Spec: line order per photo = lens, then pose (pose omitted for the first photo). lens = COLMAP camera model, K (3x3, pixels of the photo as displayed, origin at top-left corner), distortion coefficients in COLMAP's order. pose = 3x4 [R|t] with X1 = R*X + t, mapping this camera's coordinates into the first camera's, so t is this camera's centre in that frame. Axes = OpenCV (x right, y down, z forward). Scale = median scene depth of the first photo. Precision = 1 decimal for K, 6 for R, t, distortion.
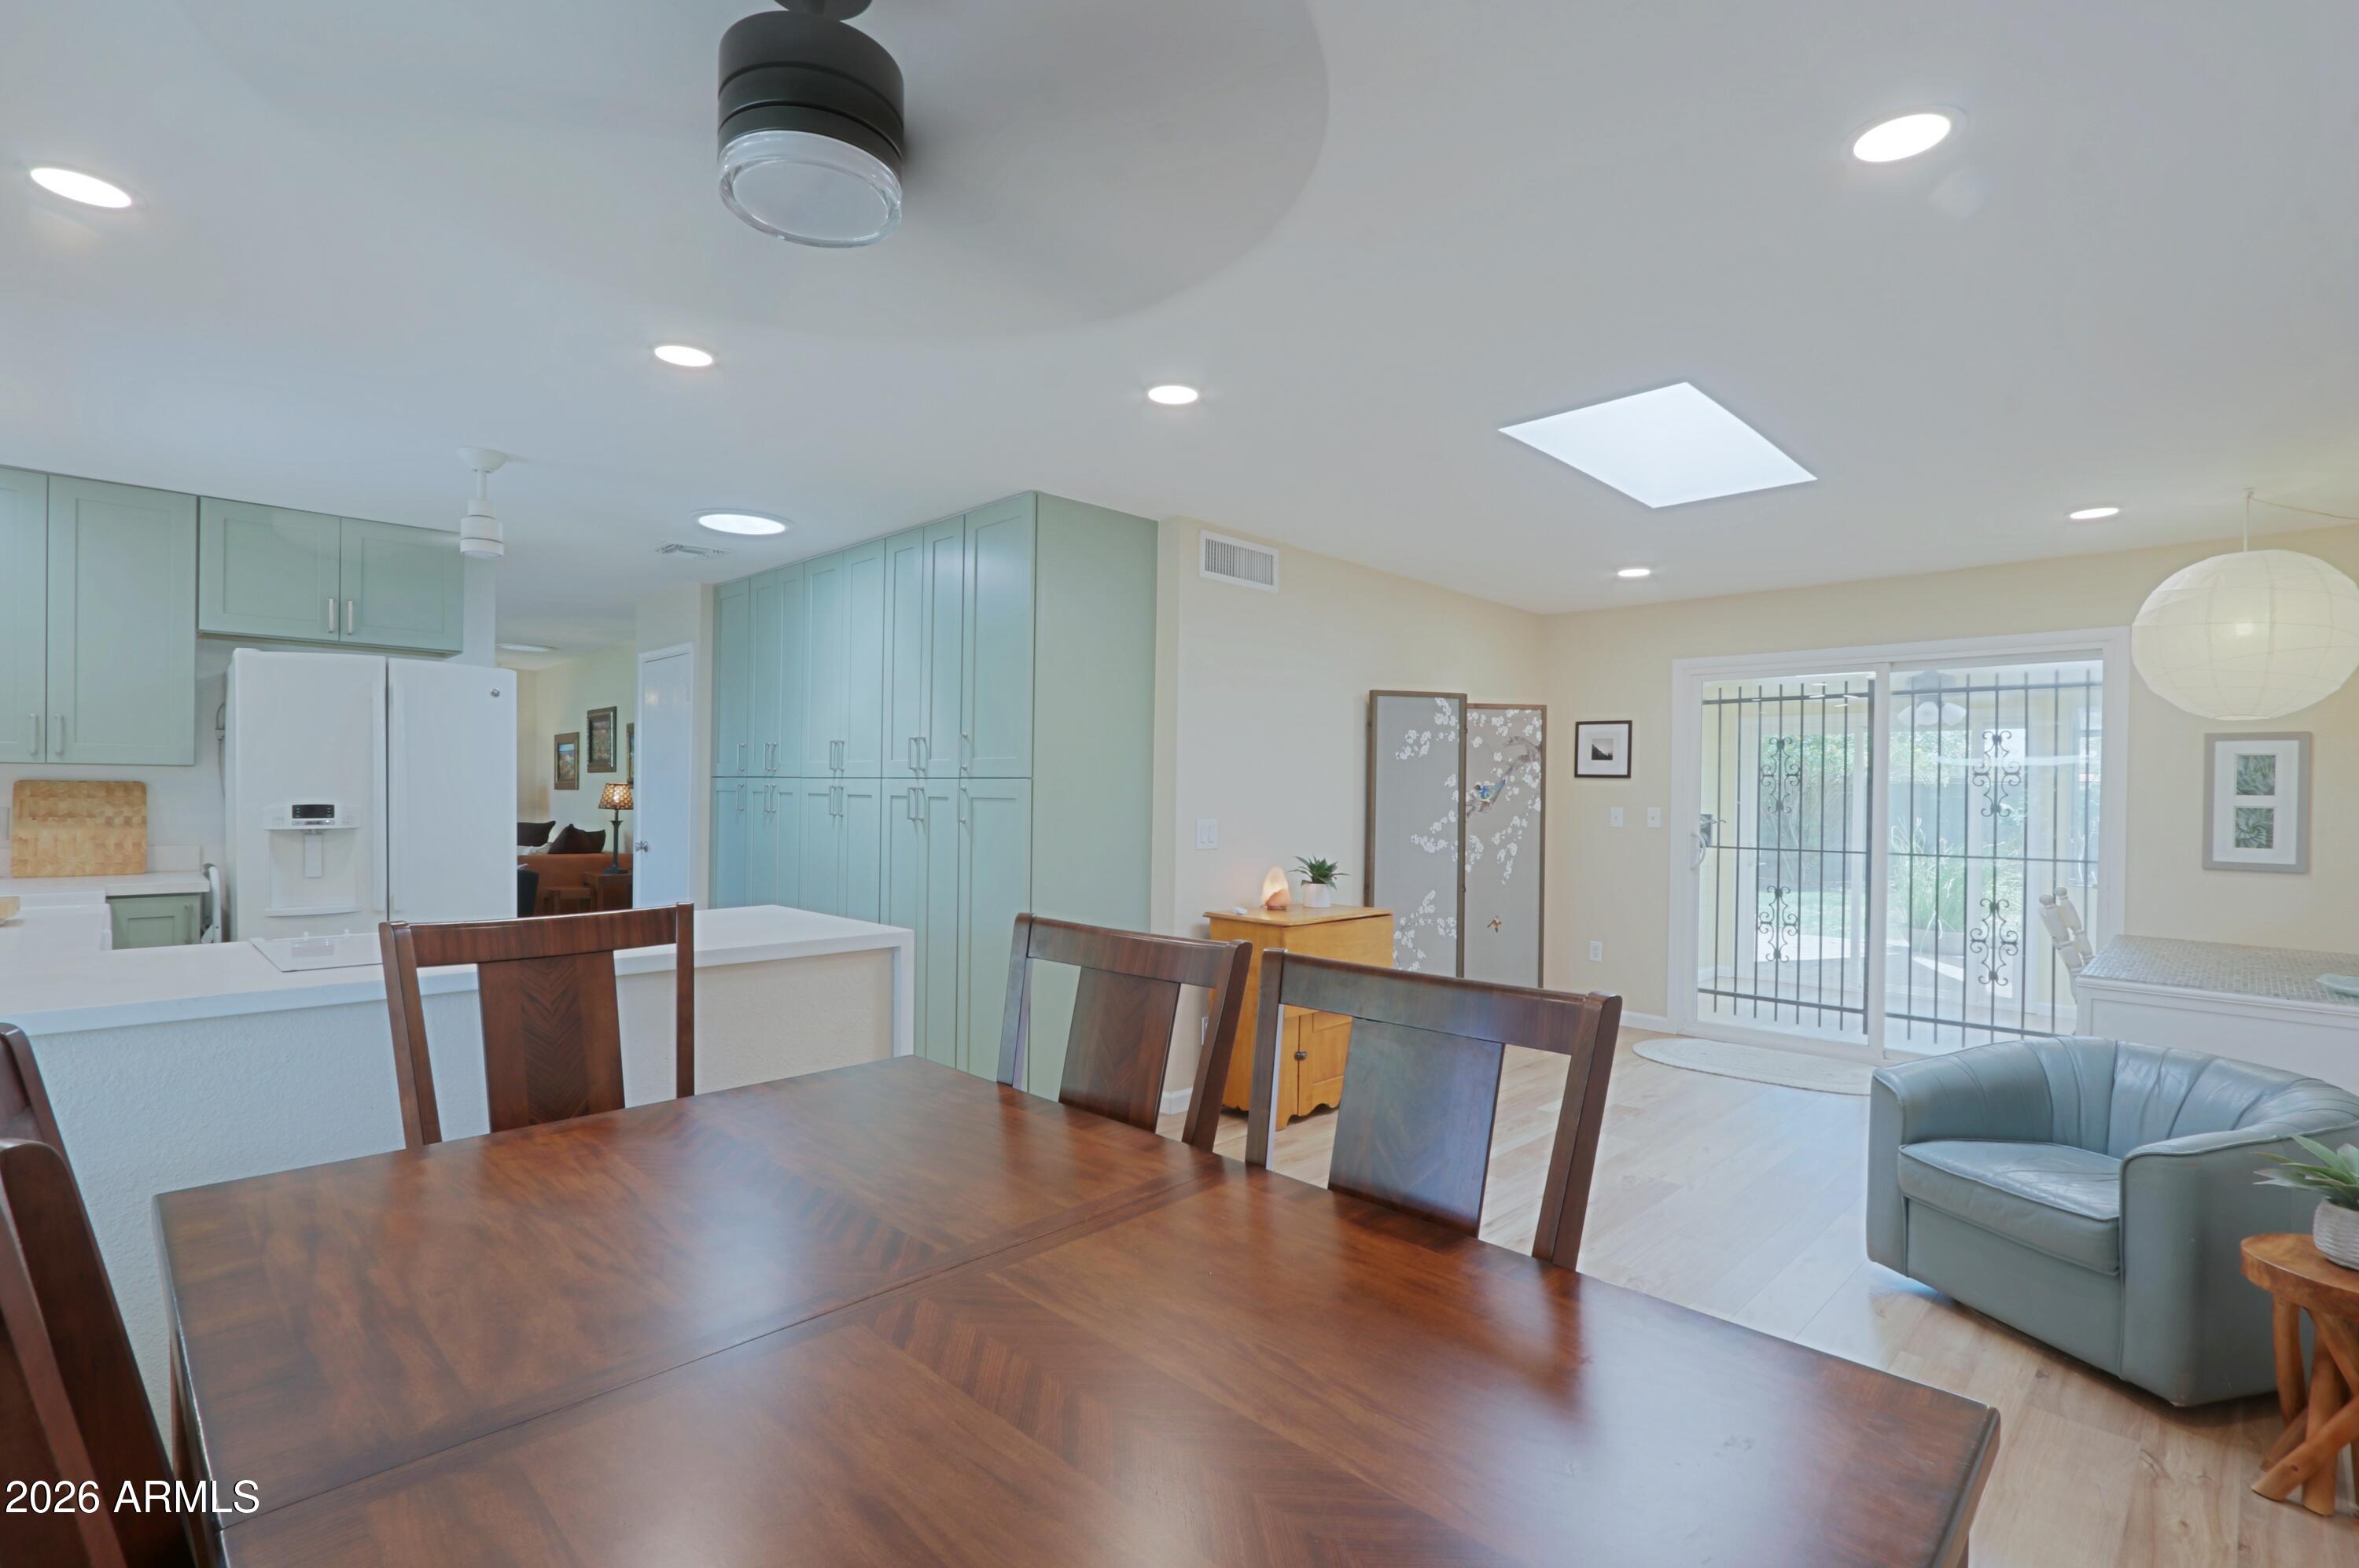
lens RADIAL K [[1099.6, 0, 1169.0], [0, 1099.6, 799.5], [0, 0, 1]] dist [-0.021242, 0.000937]
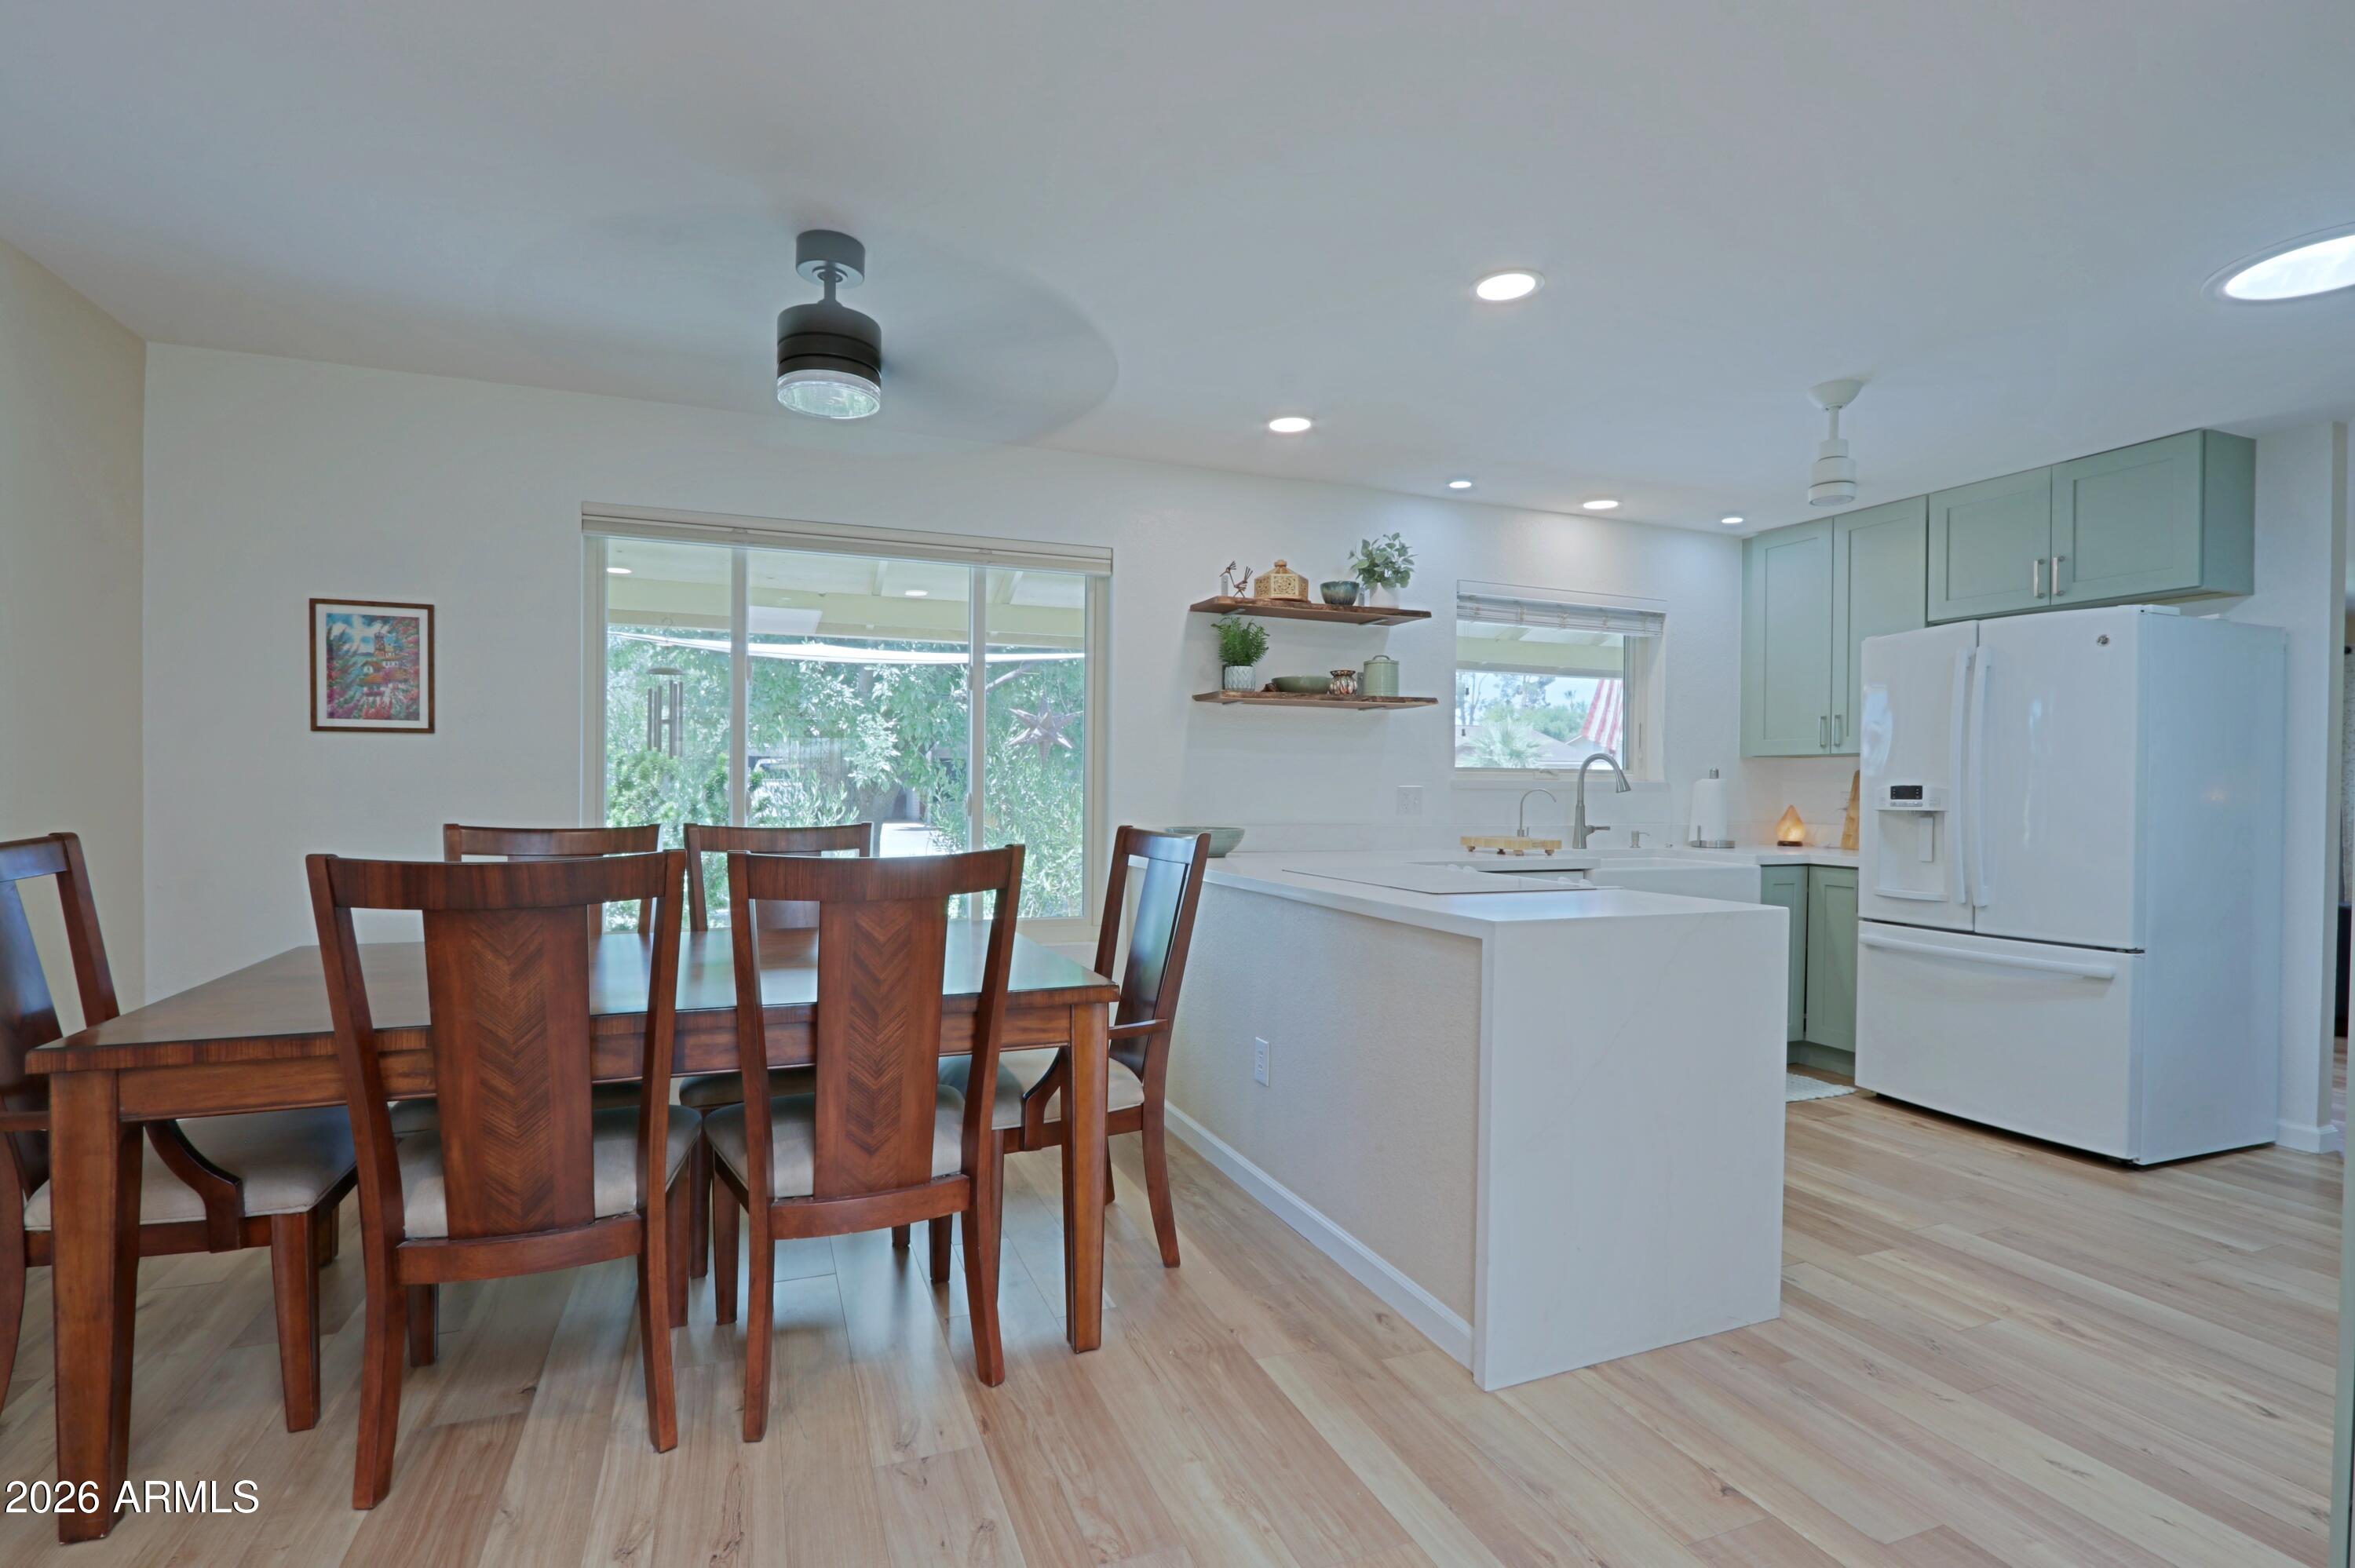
lens RADIAL K [[1098.3, 0, 1168.6], [0, 1098.3, 795.4], [0, 0, 1]] dist [-0.001241, -0.000340]
pose [[-0.398350, -0.008837, -0.917191, 0.375567], [-0.022612, 0.999744, 0.000189, 0.027948], [0.916955, 0.020814, -0.398448, 0.766774]]
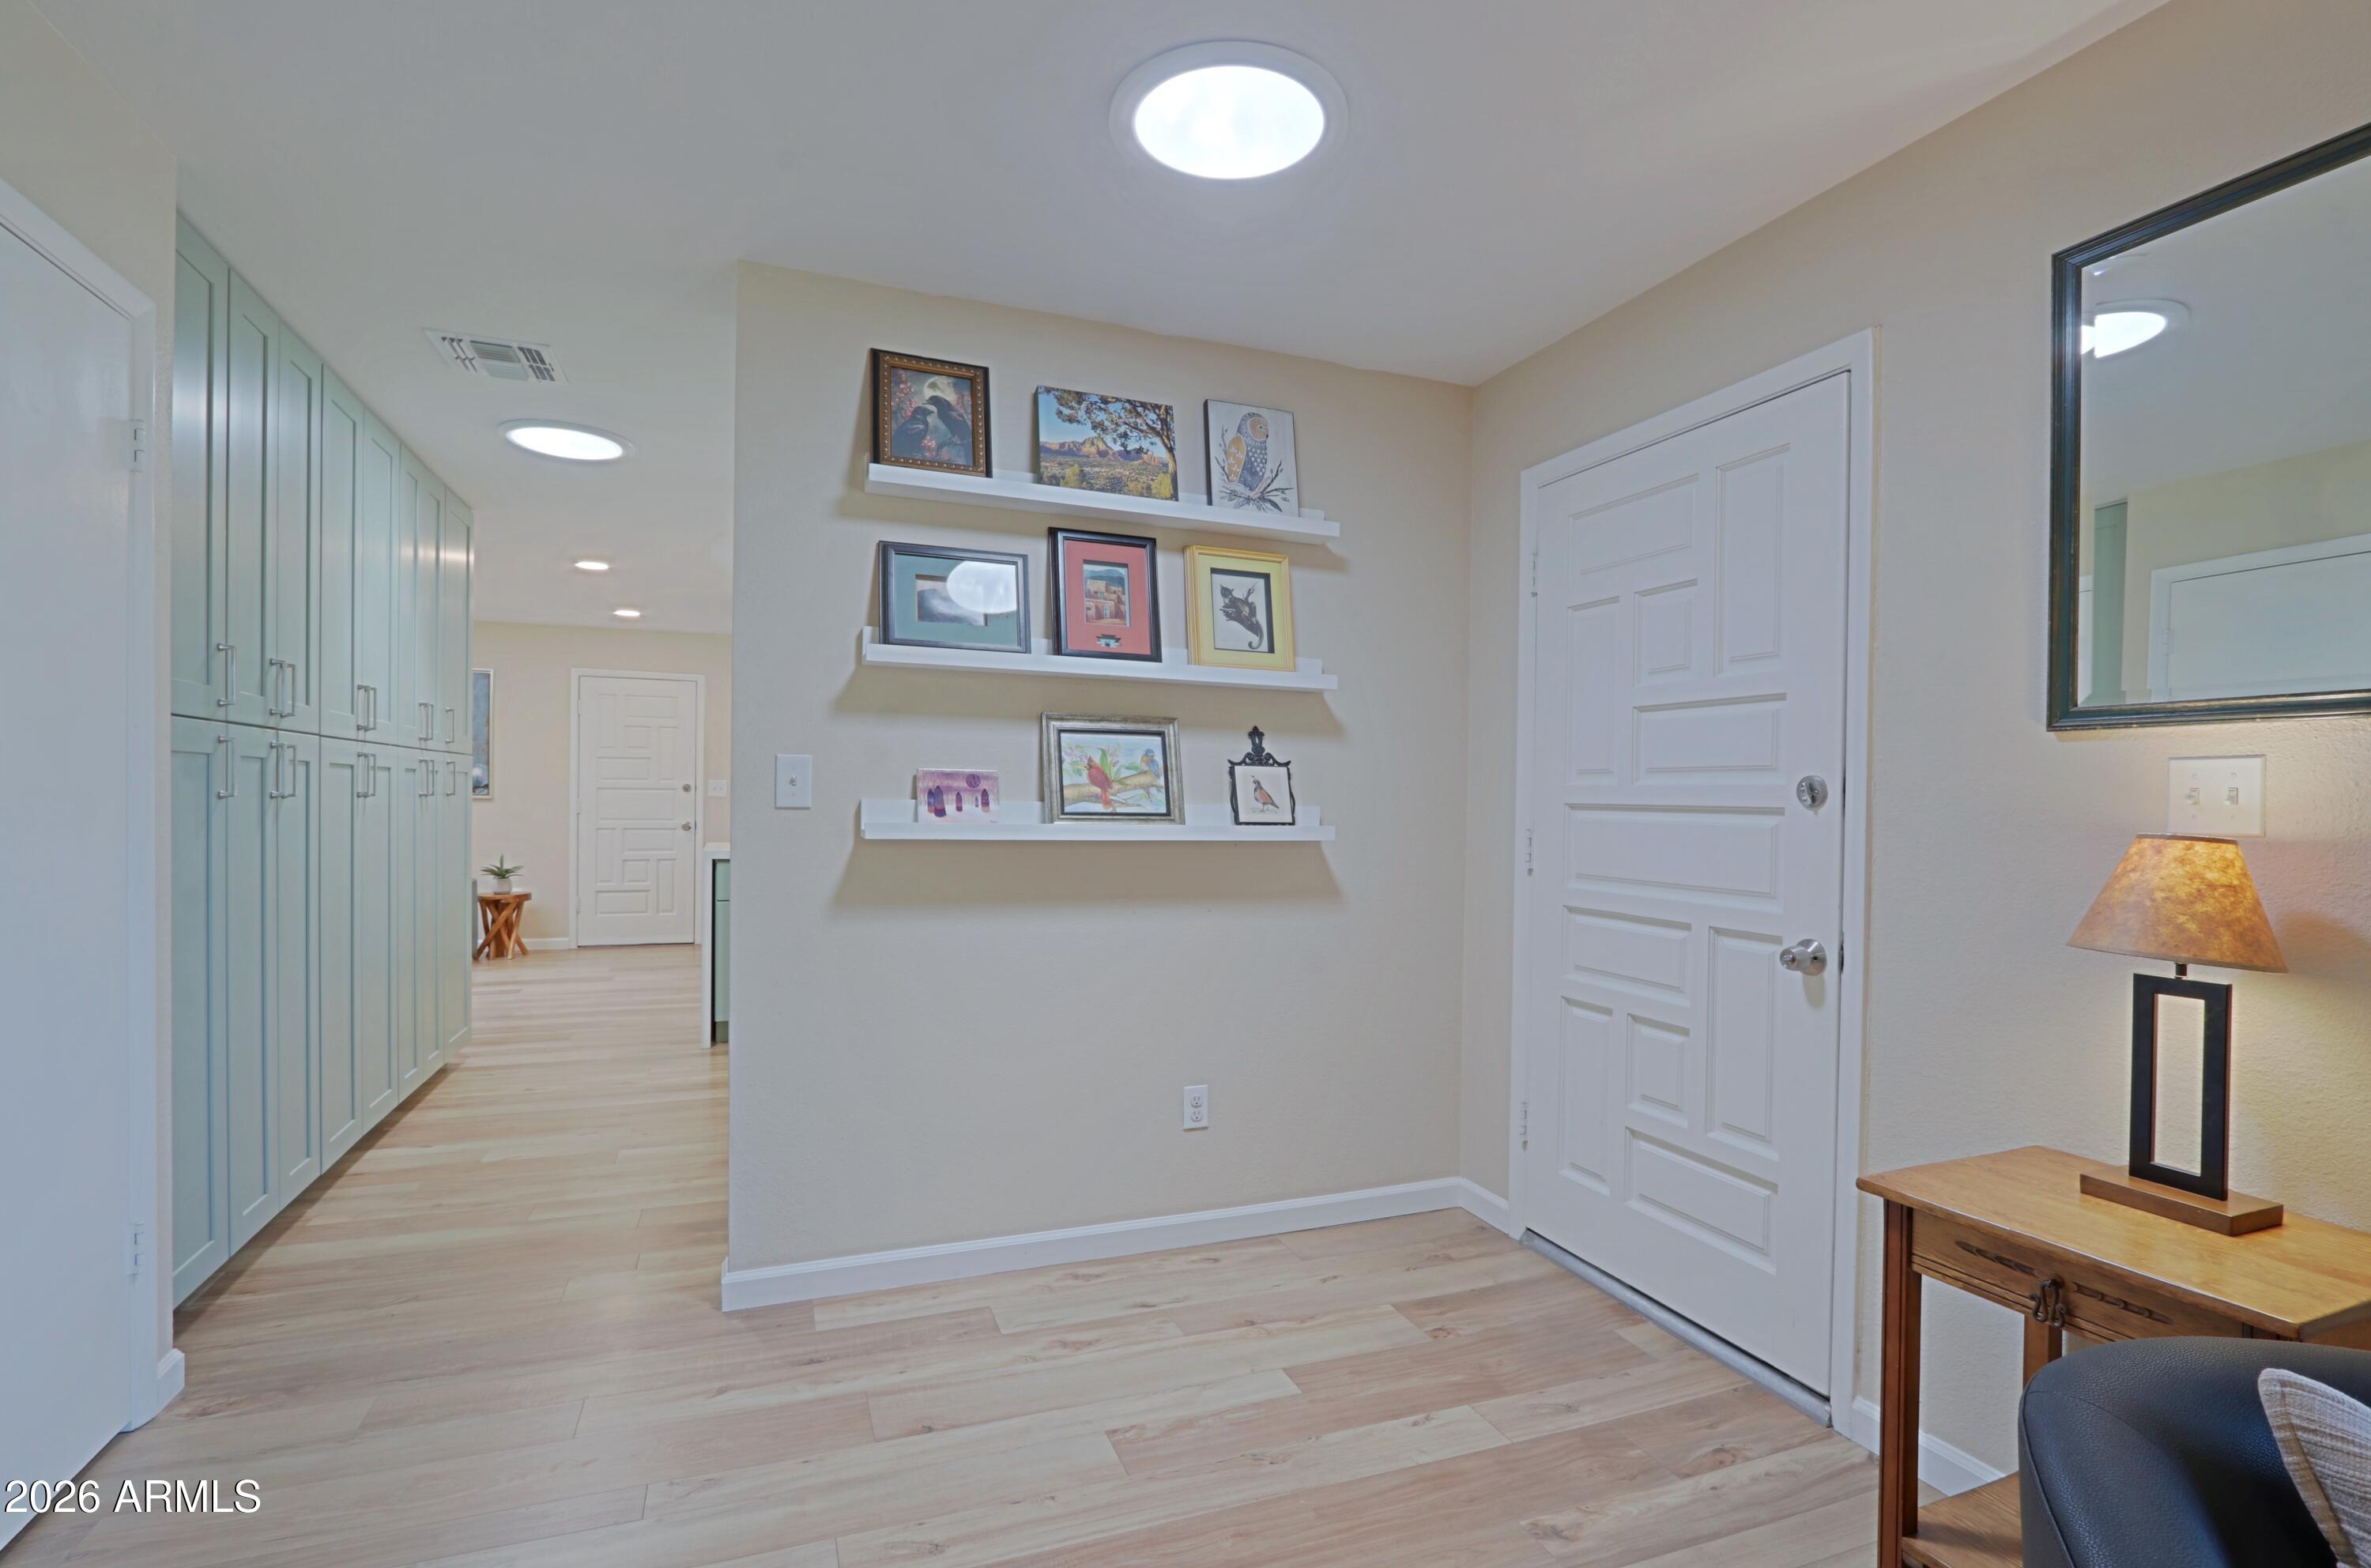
lens RADIAL K [[1105.2, 0, 1174.9], [0, 1105.2, 799.5], [0, 0, 1]] dist [-0.021242, 0.000937]
pose [[-0.910983, -0.022352, 0.411837, -1.274320], [-0.017557, 0.999727, 0.015422, -0.005468], [-0.412069, 0.006818, -0.911127, 1.729197]]
